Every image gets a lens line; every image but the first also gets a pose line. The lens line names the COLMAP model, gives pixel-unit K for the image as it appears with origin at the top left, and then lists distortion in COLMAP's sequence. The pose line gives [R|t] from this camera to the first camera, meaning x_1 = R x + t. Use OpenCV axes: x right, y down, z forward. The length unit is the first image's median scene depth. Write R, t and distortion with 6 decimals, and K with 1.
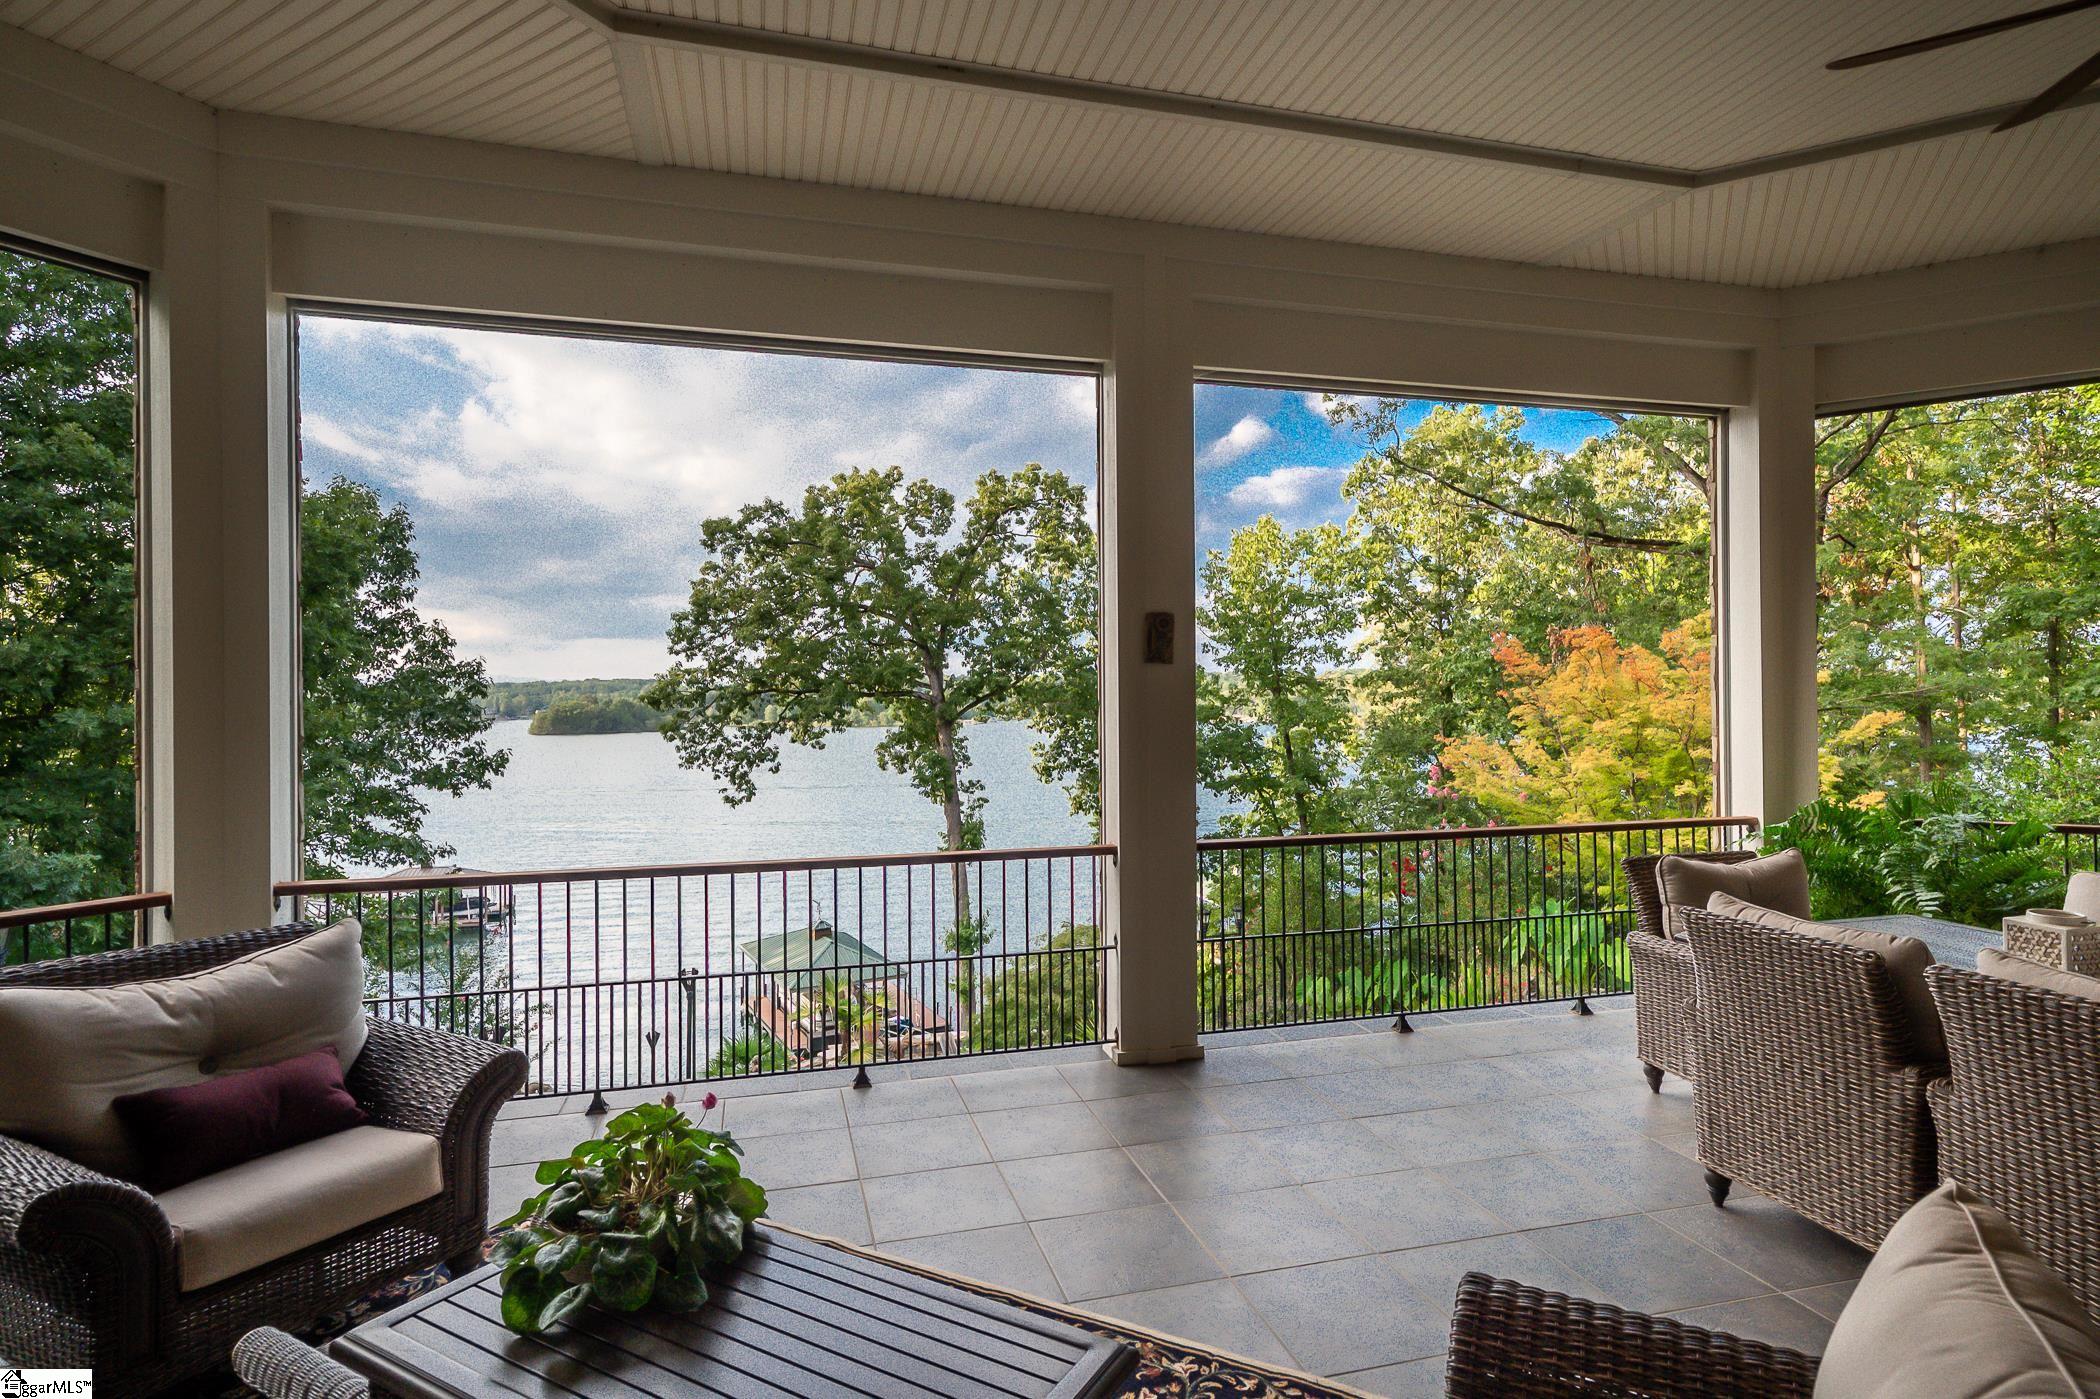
lens RADIAL K [[1083.2, 0, 1047.2], [0, 1083.2, 704.1], [0, 0, 1]] dist [0.013516, -0.000169]
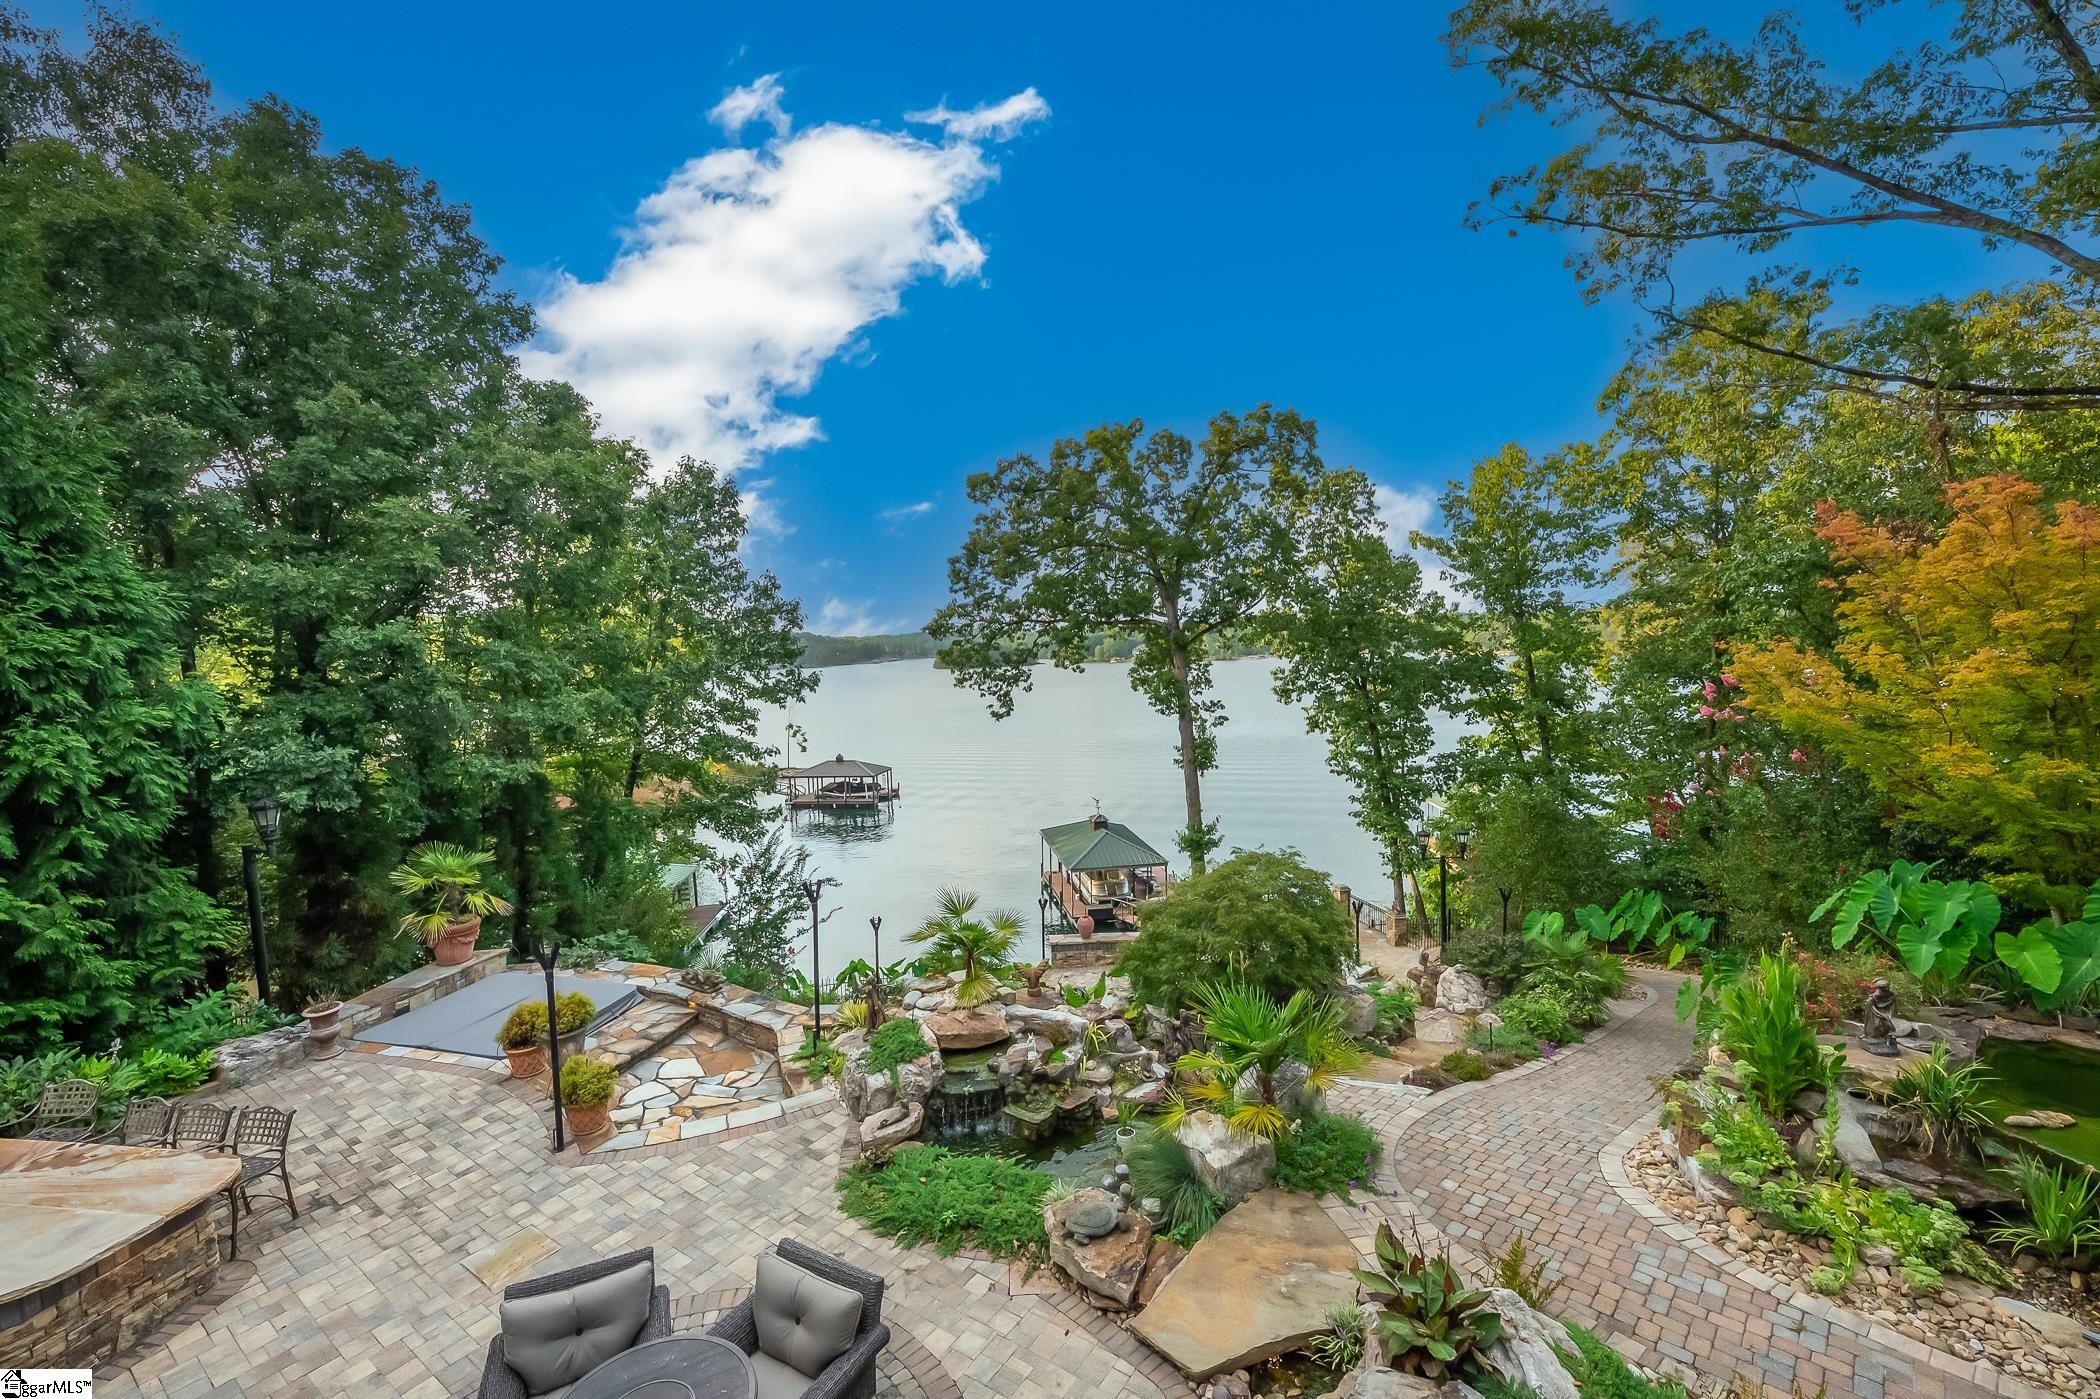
lens RADIAL K [[836.4, 0, 1054.1], [0, 836.4, 701.7], [0, 0, 1]] dist [-0.005617, -0.000223]
pose [[0.952283, 0.008239, -0.305106, 0.040606], [0.012558, 0.997732, 0.066137, 0.012807], [0.304958, -0.066812, 0.950019, 0.132918]]
